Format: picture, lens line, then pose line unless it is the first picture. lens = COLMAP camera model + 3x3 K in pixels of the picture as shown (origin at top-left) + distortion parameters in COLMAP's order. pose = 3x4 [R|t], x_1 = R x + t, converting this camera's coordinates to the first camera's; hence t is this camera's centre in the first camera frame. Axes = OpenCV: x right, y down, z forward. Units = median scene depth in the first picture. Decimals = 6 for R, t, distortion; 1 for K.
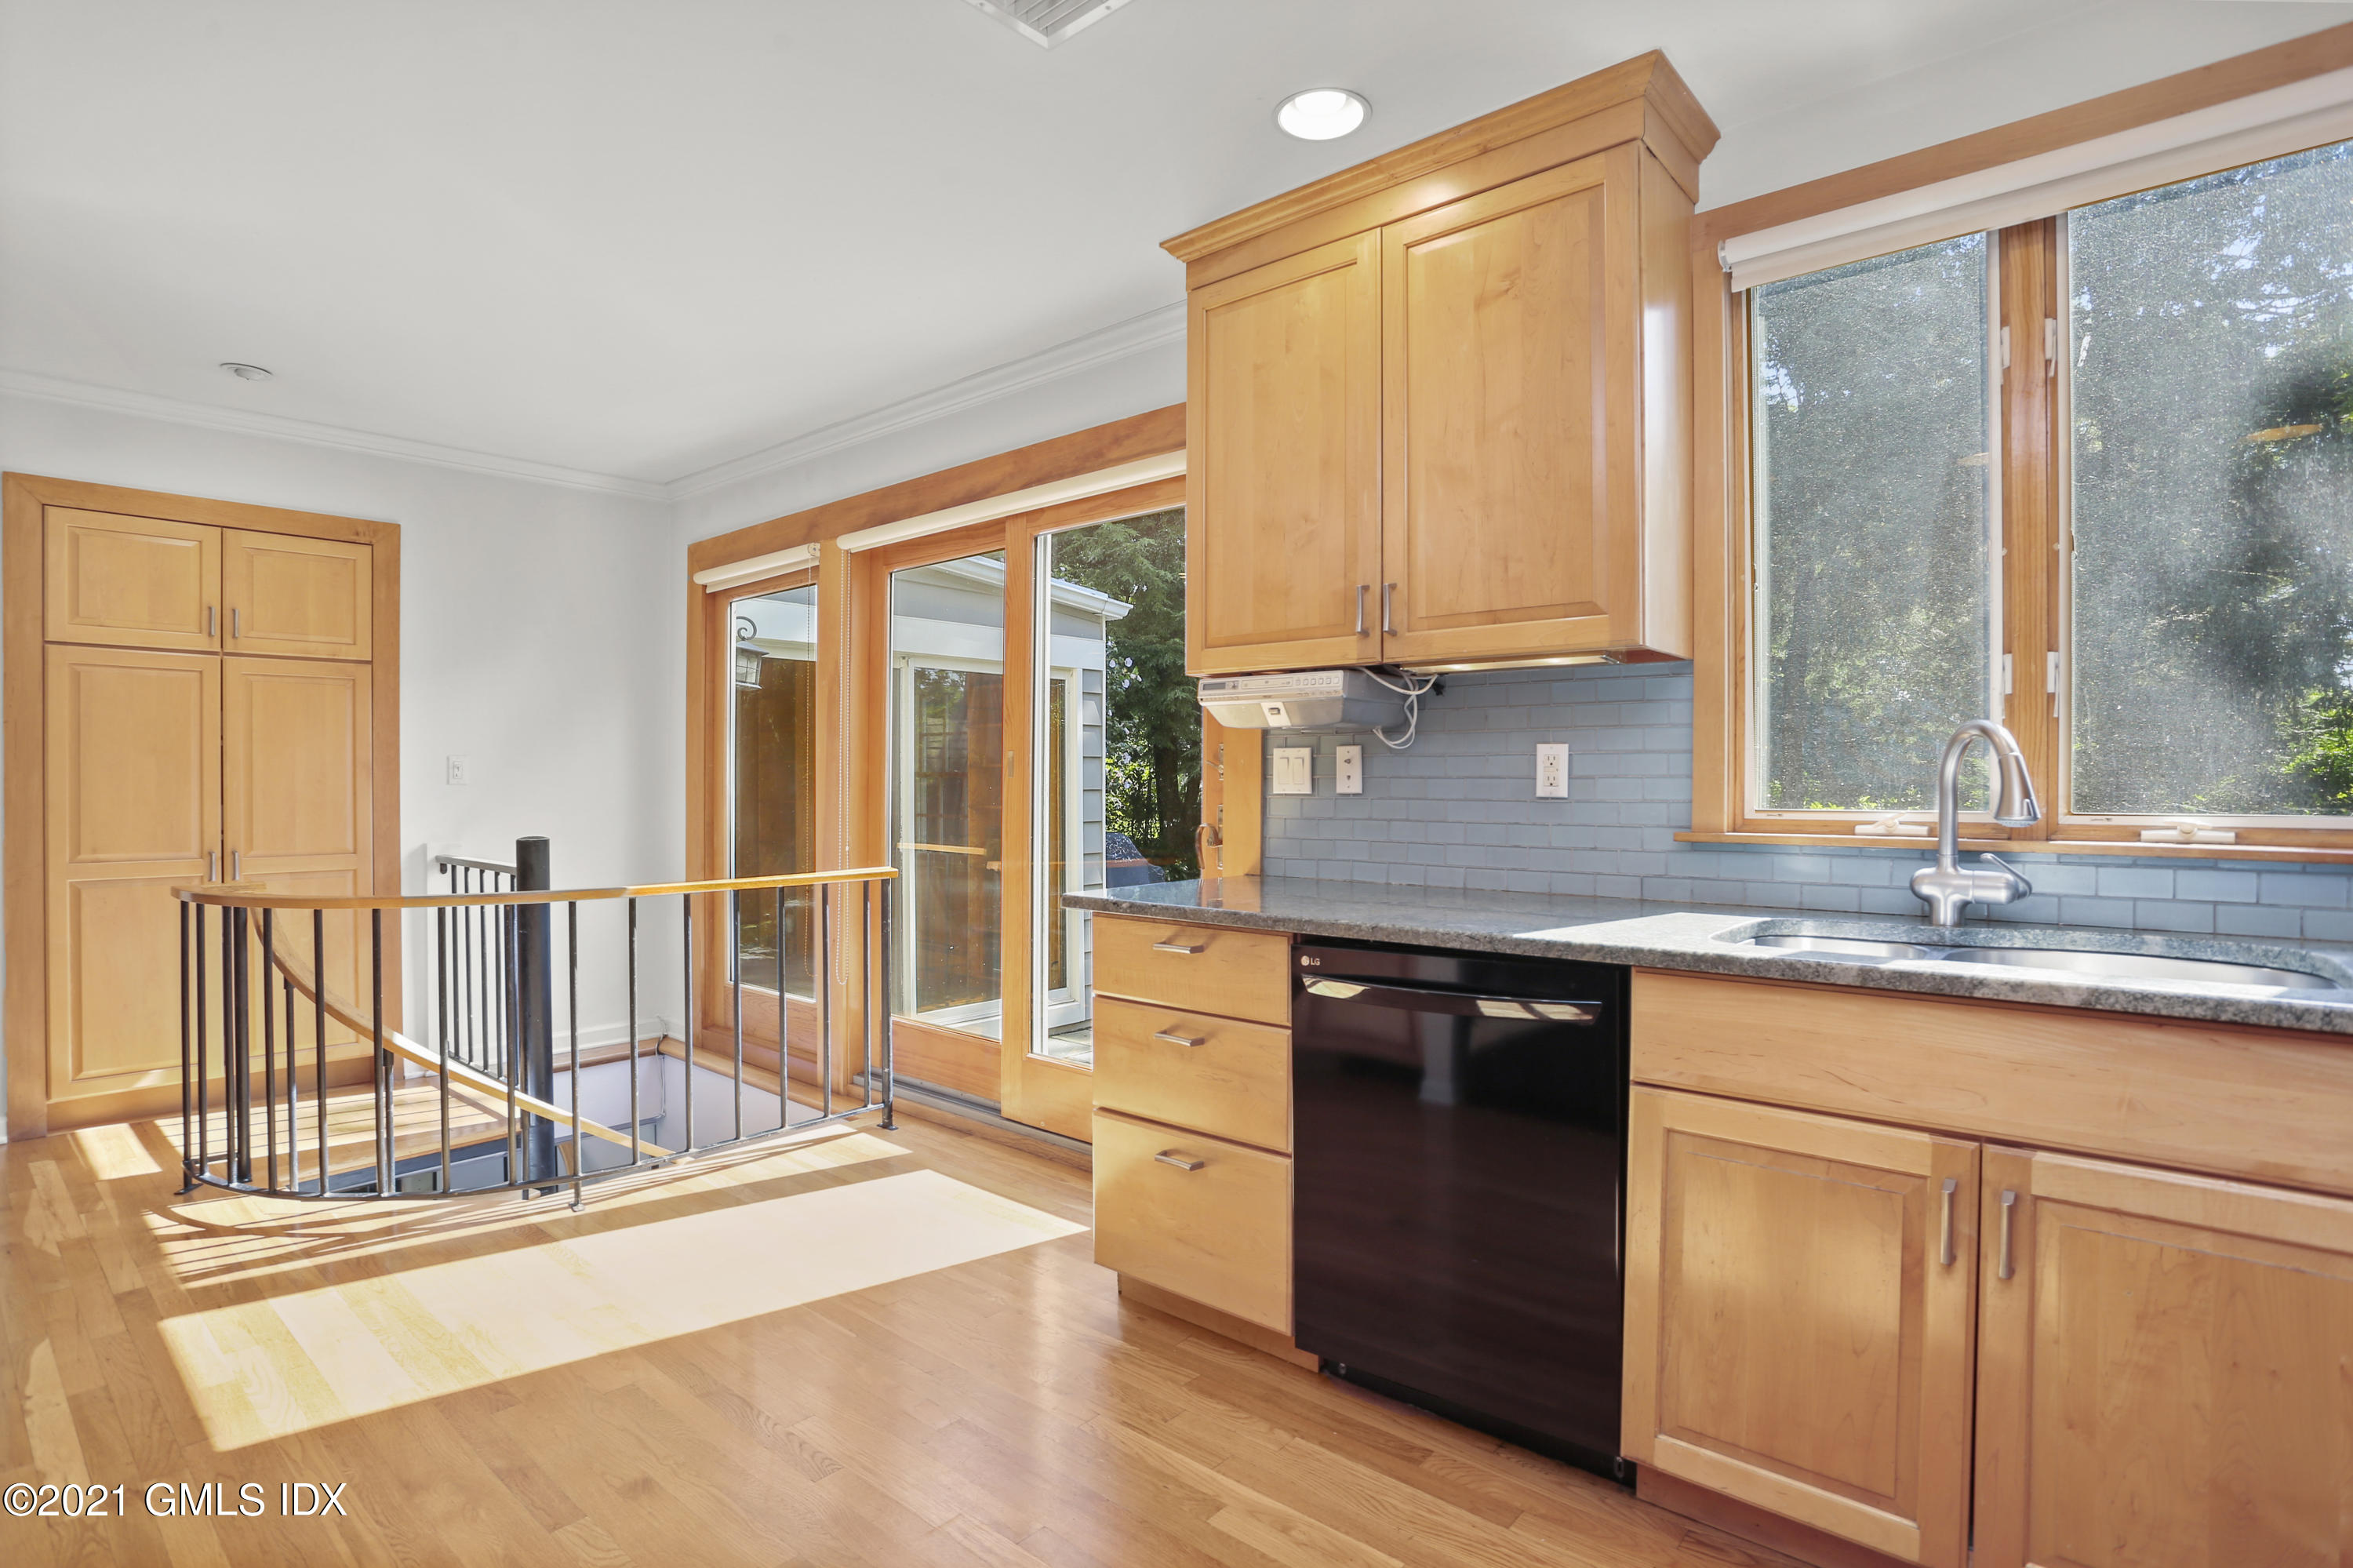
lens RADIAL K [[1197.1, 0, 1176.5], [0, 1197.1, 784.0], [0, 0, 1]] dist [-0.095936, 0.046546]
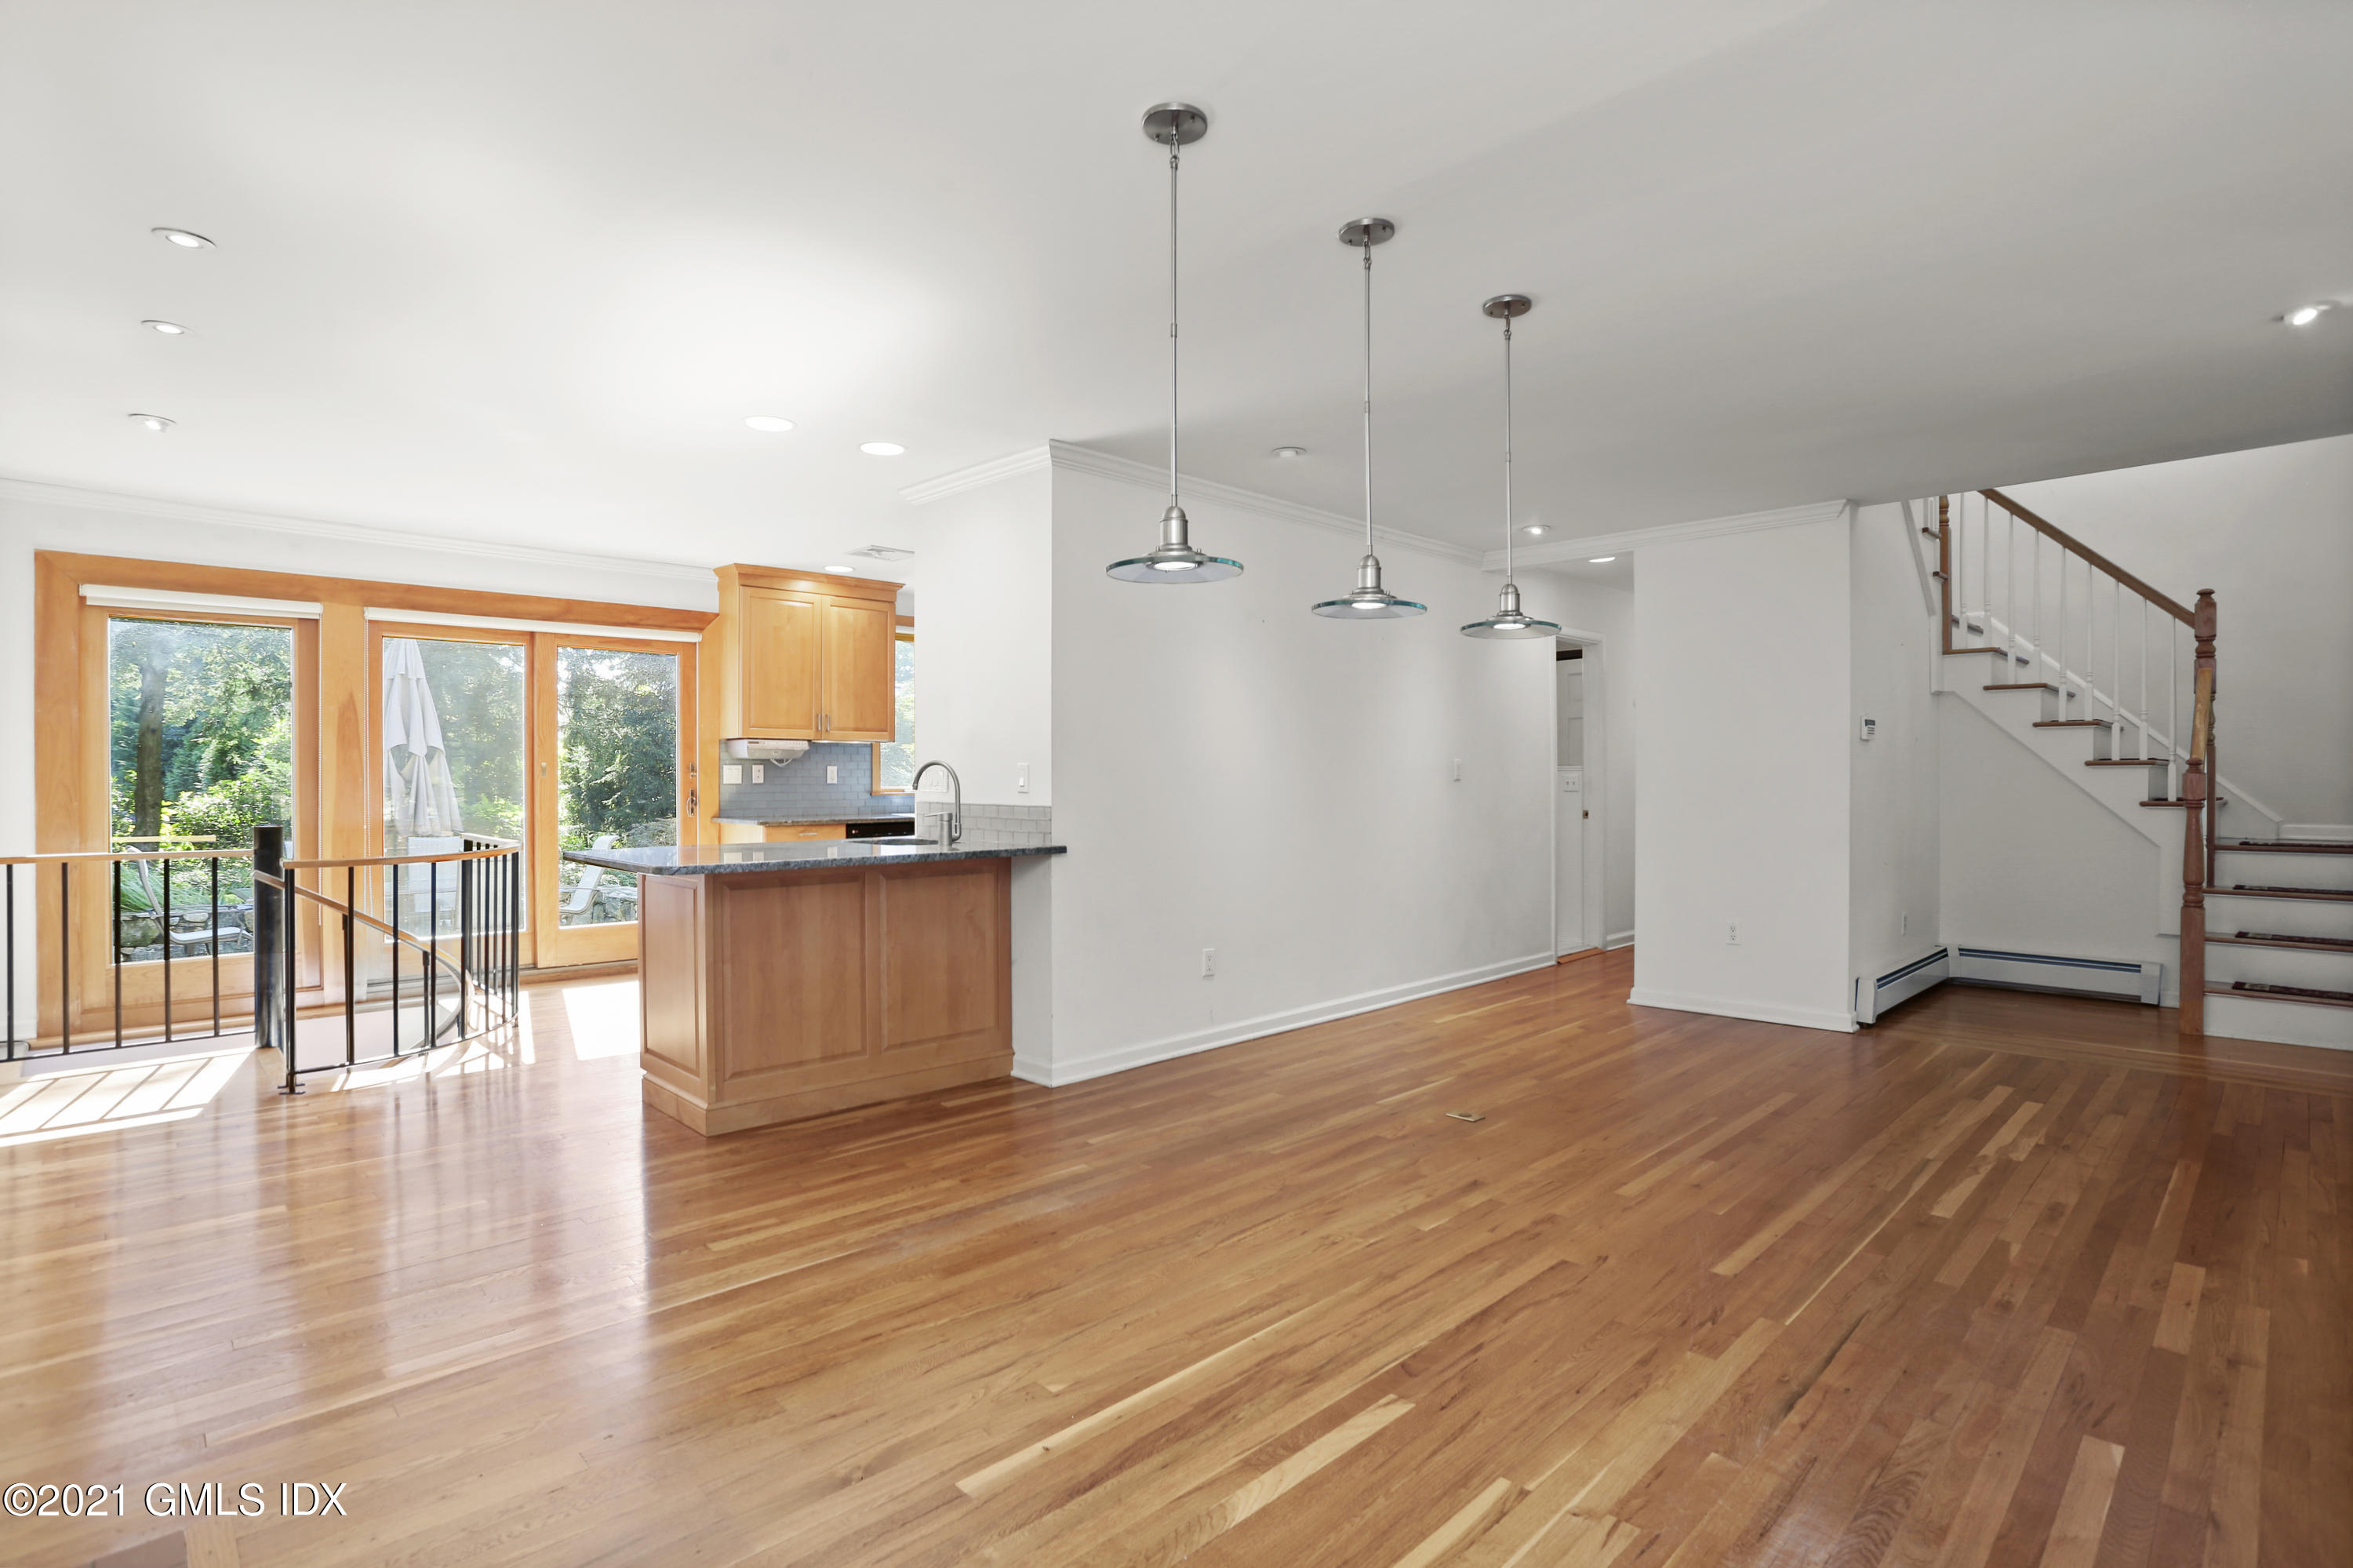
lens RADIAL K [[1148.2, 0, 1176.7], [0, 1148.2, 773.5], [0, 0, 1]] dist [-0.066101, 0.026599]
pose [[0.075337, 0.003397, 0.997152, -2.389060], [0.002575, 0.999990, -0.003601, -0.001567], [-0.997155, 0.002839, 0.075328, -0.123284]]
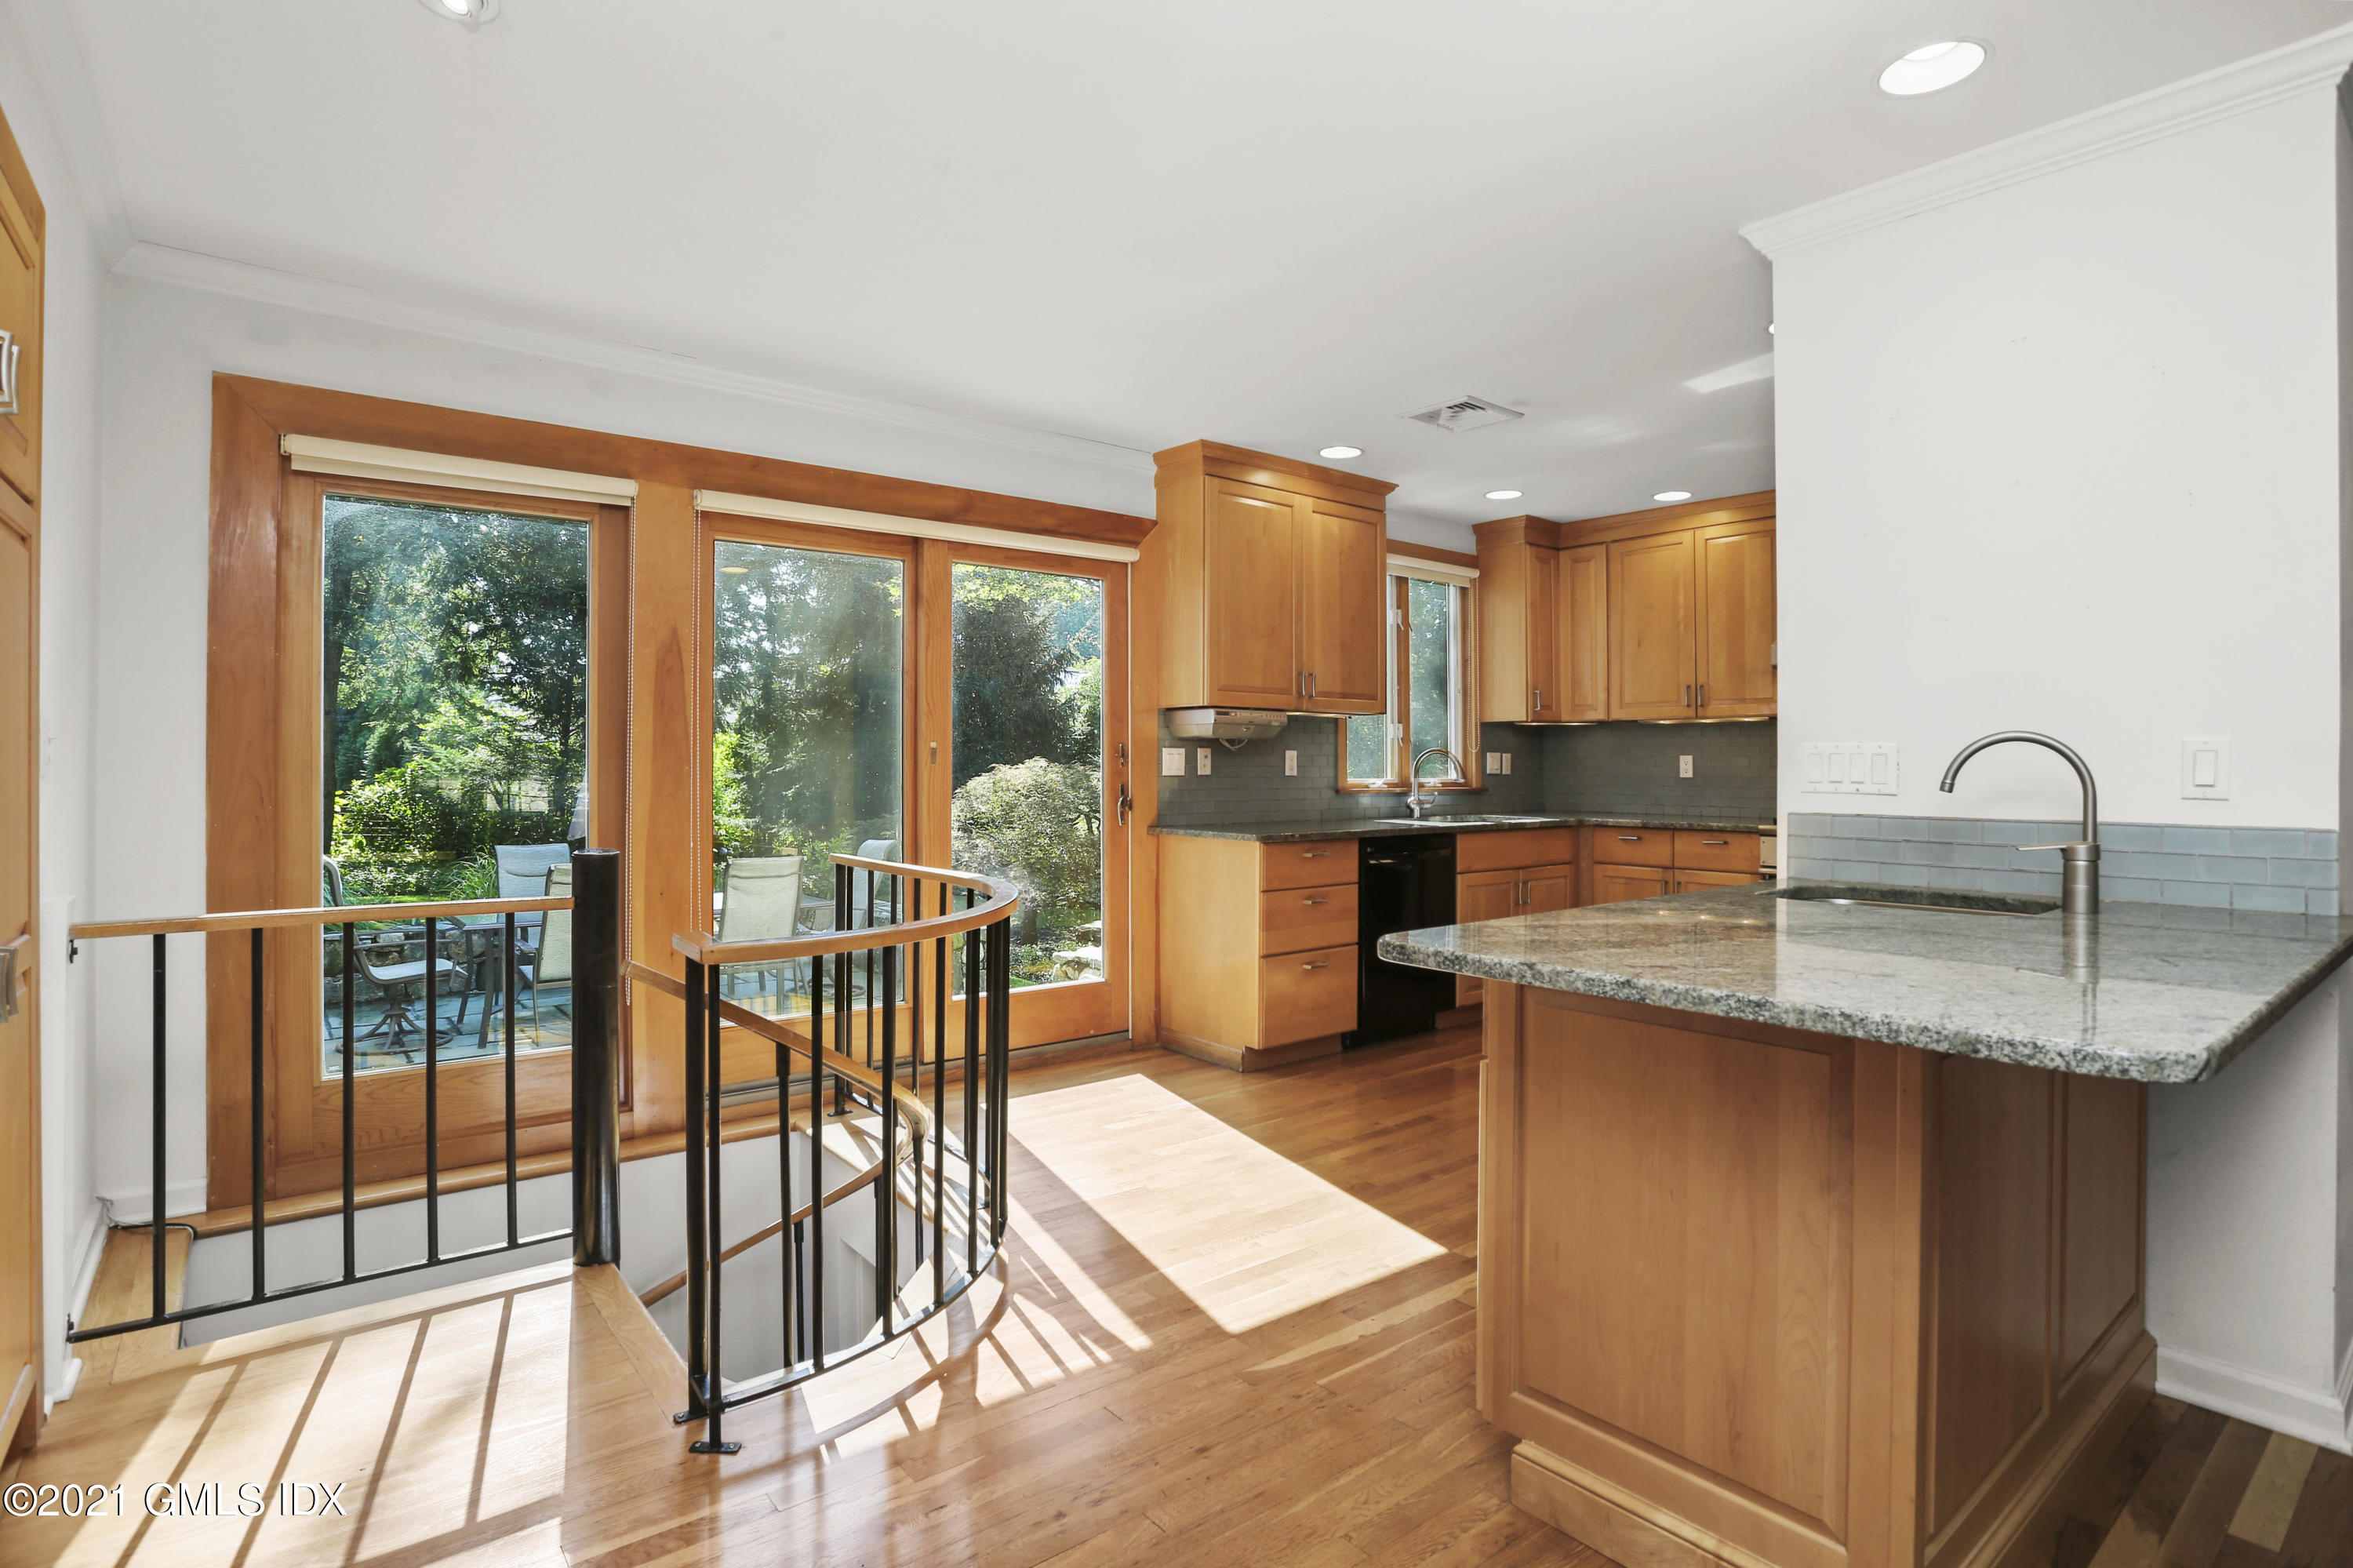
lens RADIAL K [[1180.7, 0, 1180.3], [0, 1180.7, 751.1], [0, 0, 1]] dist [-0.092374, 0.045852]
pose [[0.168511, 0.014771, 0.985589, -1.651358], [-0.001037, 0.999890, -0.014808, -0.001245], [-0.985699, 0.001473, 0.168508, 0.763305]]
